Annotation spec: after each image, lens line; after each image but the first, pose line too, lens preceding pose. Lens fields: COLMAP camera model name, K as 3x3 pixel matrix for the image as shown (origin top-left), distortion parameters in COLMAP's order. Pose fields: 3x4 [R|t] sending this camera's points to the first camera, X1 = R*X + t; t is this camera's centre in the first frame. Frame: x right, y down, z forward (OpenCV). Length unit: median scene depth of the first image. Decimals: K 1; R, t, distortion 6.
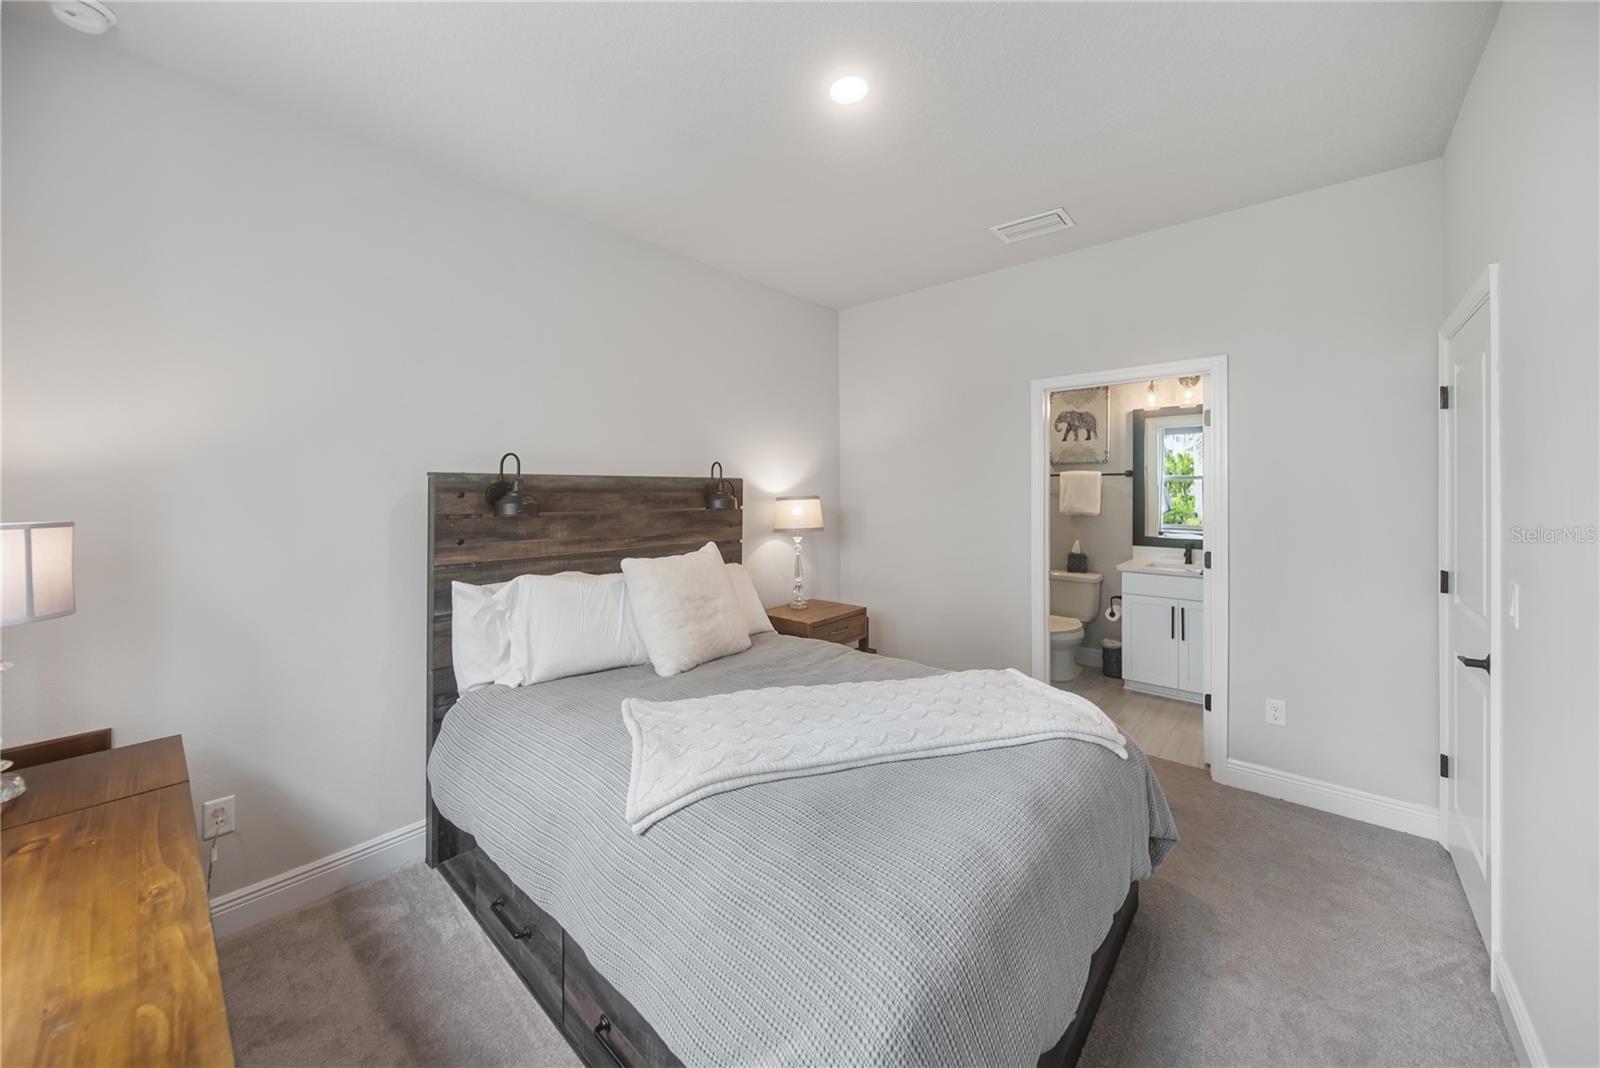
lens RADIAL K [[582.3, 0, 793.2], [0, 582.3, 496.1], [0, 0, 1]] dist [0.000196, -0.000114]
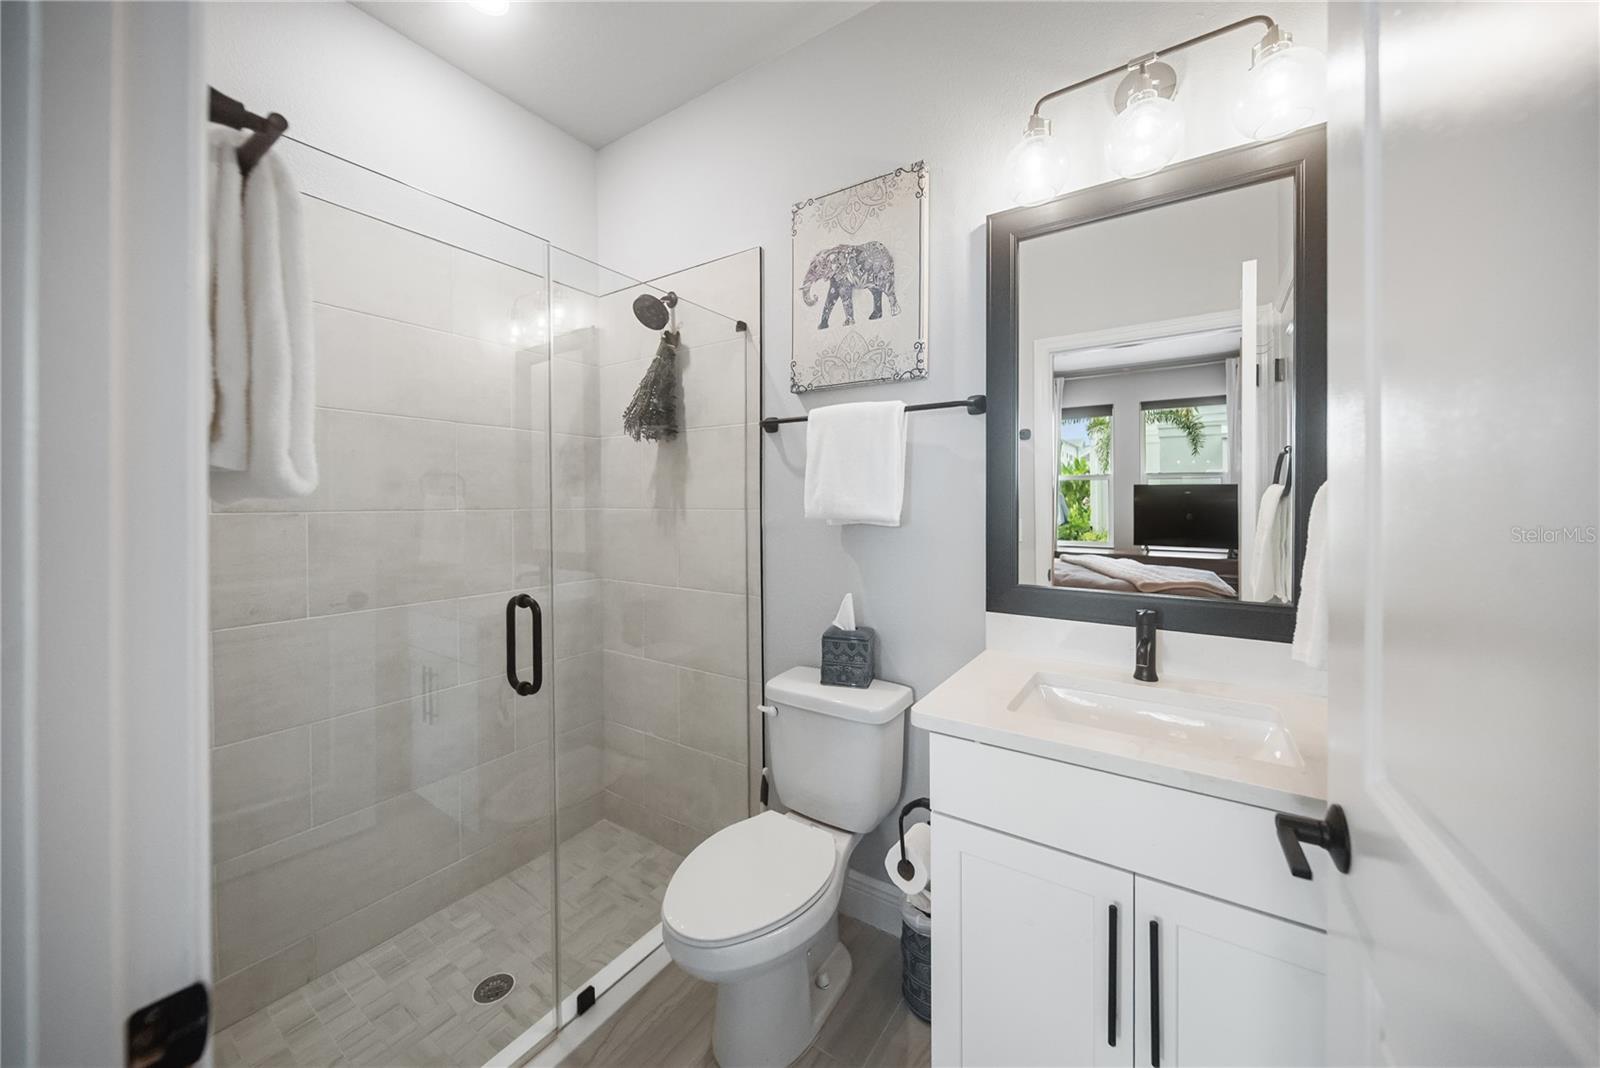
lens RADIAL K [[570.6, 0, 801.4], [0, 570.6, 512.9], [0, 0, 1]] dist [-0.000296, -0.000034]
pose [[0.989442, -0.000143, 0.144932, 0.409357], [0.000138, 1.000000, 0.000044, 0.025140], [-0.144932, -0.000023, 0.989442, 0.655059]]
